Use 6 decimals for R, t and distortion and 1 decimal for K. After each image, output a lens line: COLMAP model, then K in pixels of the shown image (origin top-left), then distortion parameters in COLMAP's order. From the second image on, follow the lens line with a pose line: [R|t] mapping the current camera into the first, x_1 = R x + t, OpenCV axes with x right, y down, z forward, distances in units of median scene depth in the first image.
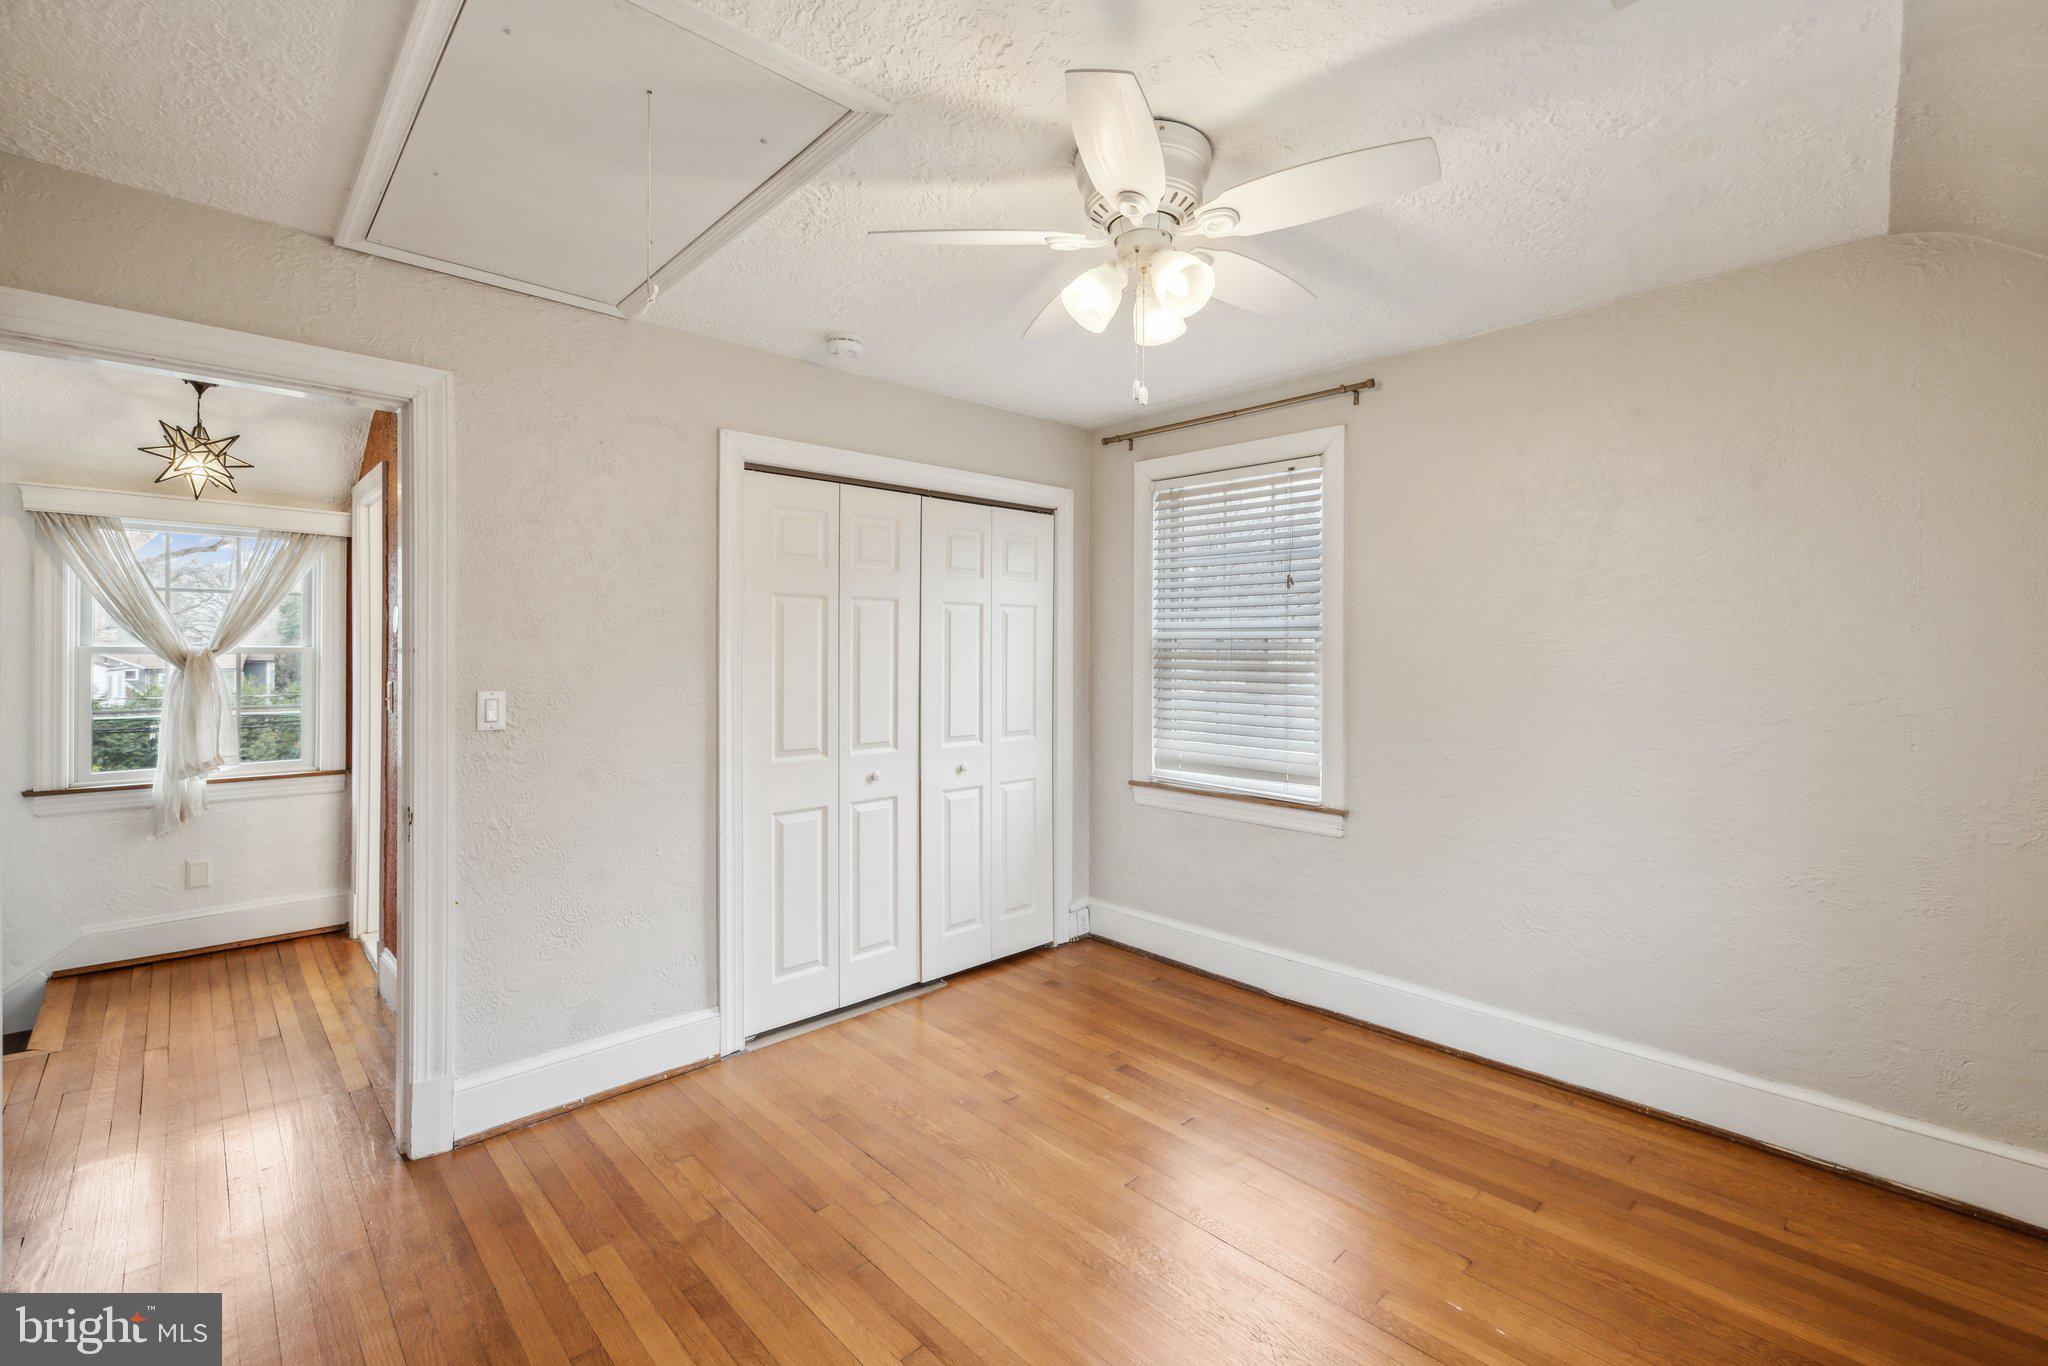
lens RADIAL K [[877.3, 0, 1027.0], [0, 877.3, 644.7], [0, 0, 1]] dist [0.002832, 0.000205]
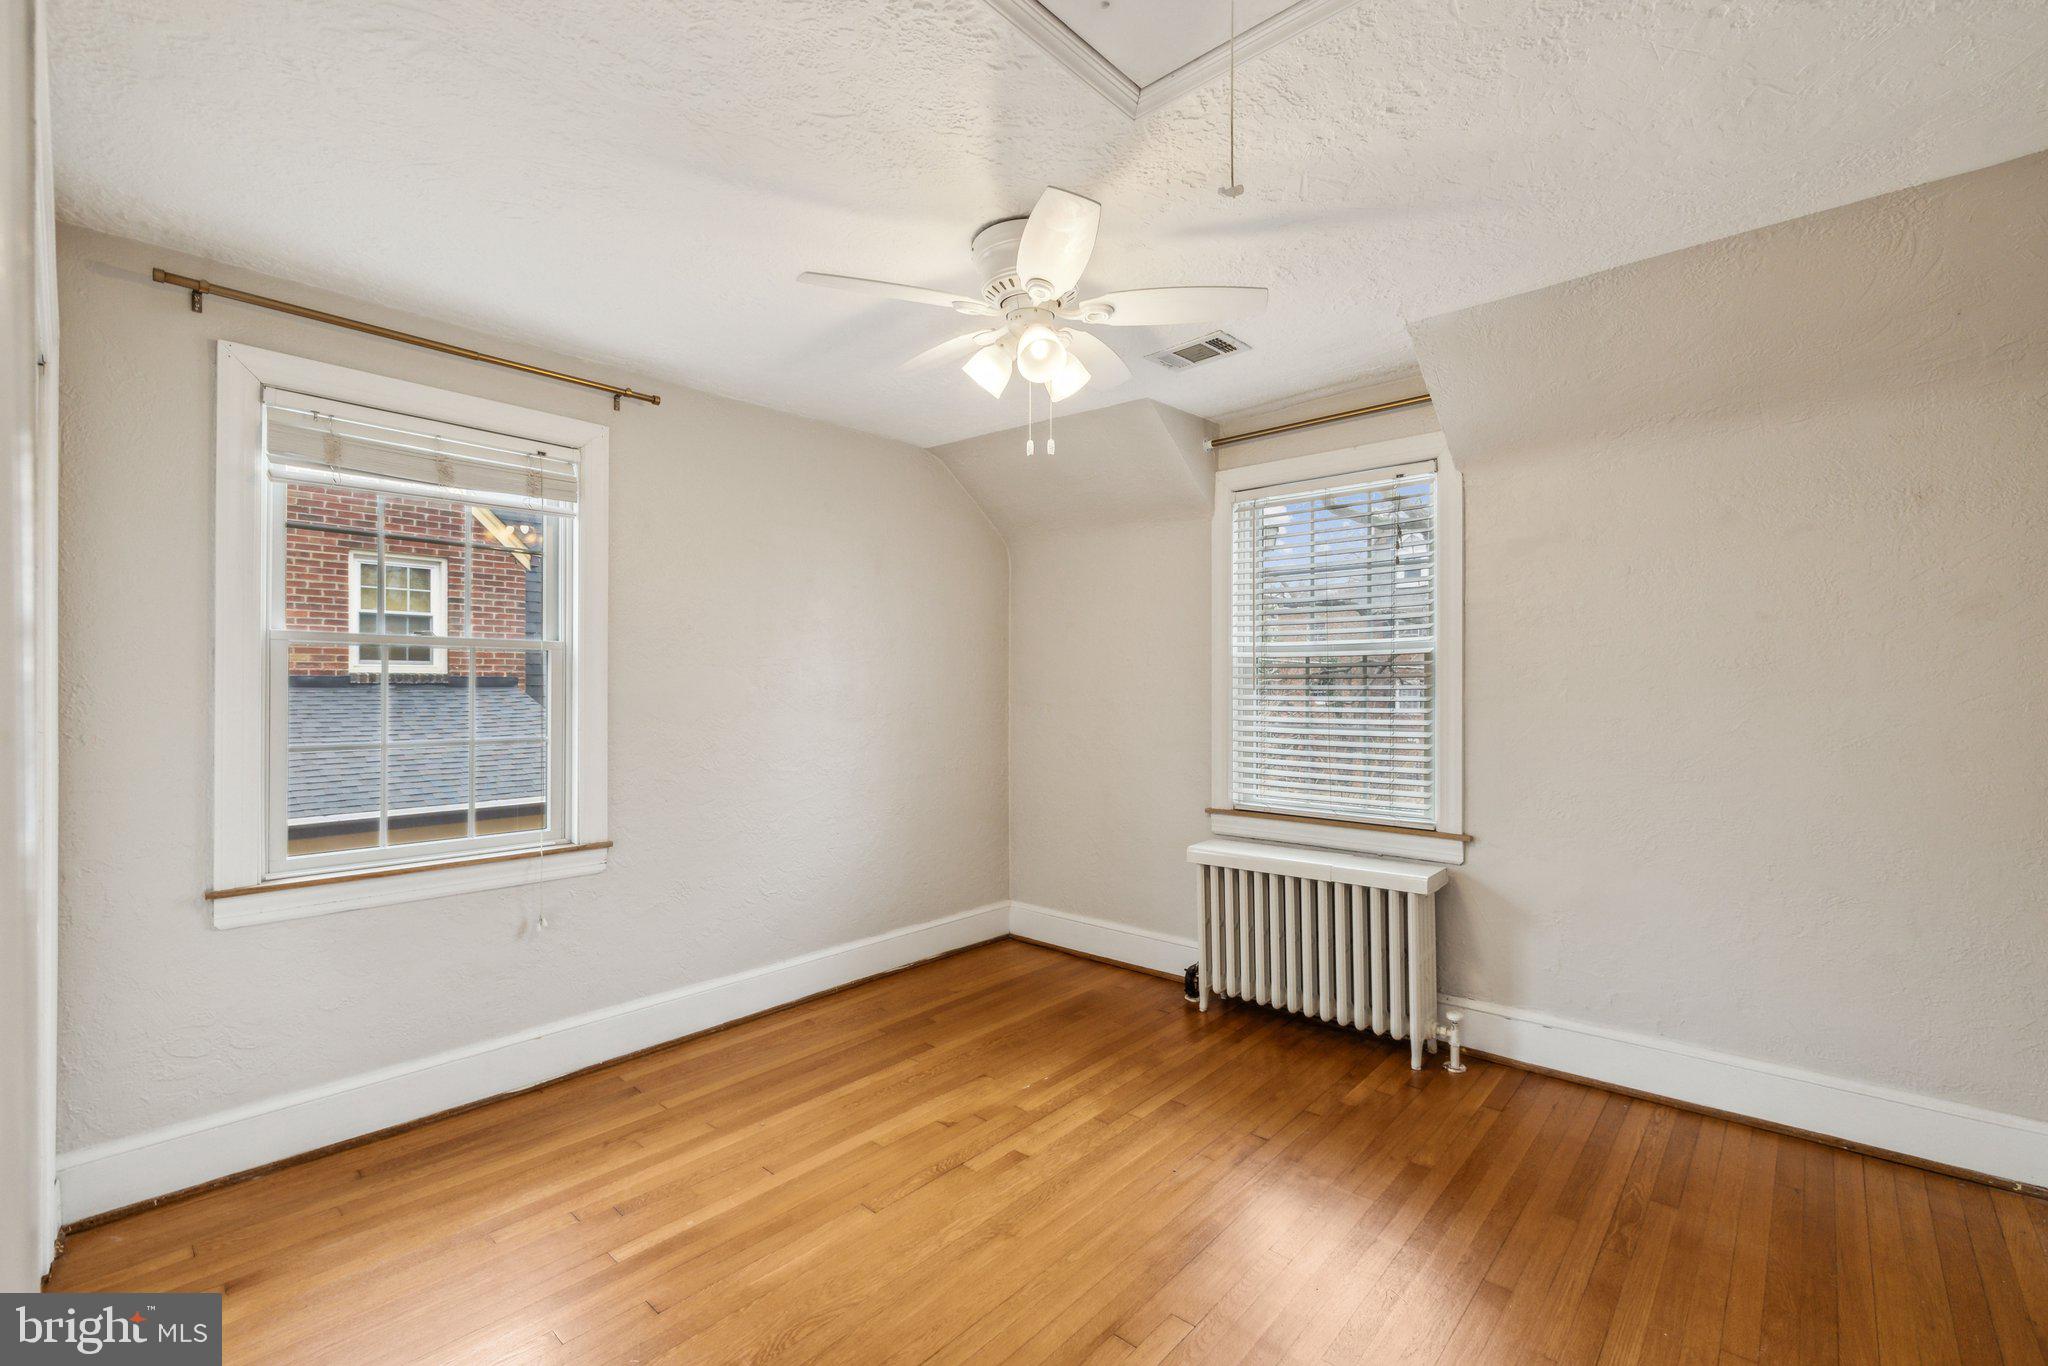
lens RADIAL K [[877.3, 0, 1025.2], [0, 877.3, 684.5], [0, 0, 1]] dist [0.002832, 0.000205]
pose [[-0.069426, 0.000439, 0.997587, -0.622701], [-0.008043, 0.999967, -0.000999, 0.020474], [-0.997555, -0.008093, -0.069420, 0.648306]]
